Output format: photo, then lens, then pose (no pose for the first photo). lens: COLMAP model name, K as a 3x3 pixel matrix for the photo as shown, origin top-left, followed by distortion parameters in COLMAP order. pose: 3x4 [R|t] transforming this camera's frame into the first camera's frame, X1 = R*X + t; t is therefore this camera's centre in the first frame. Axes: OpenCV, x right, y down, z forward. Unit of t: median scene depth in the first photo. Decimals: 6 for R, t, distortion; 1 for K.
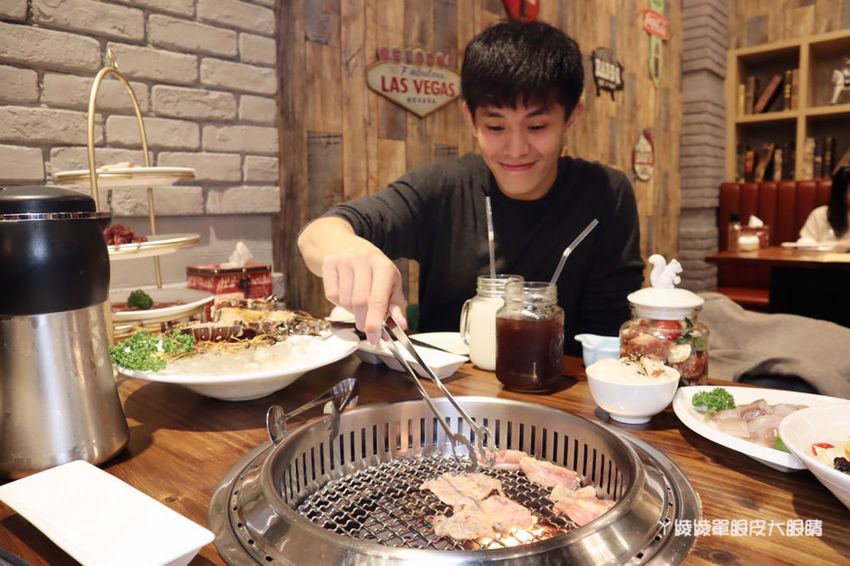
lens RADIAL K [[586.4, 0, 420.9], [0, 586.4, 279.8], [0, 0, 1]] dist [-0.073736, 0.033030]
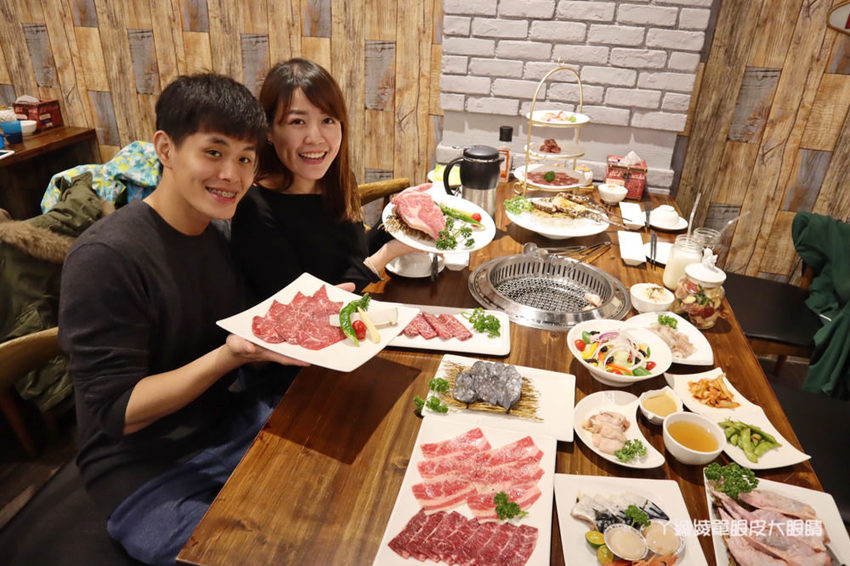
lens RADIAL K [[586.4, 0, 424.1], [0, 586.4, 284.1], [0, 0, 1]] dist [-0.073736, 0.033030]
pose [[0.533055, 0.425041, -0.731569, 0.719529], [-0.153128, 0.898843, 0.410651, -0.300452], [0.832108, -0.106876, 0.544218, -0.430037]]
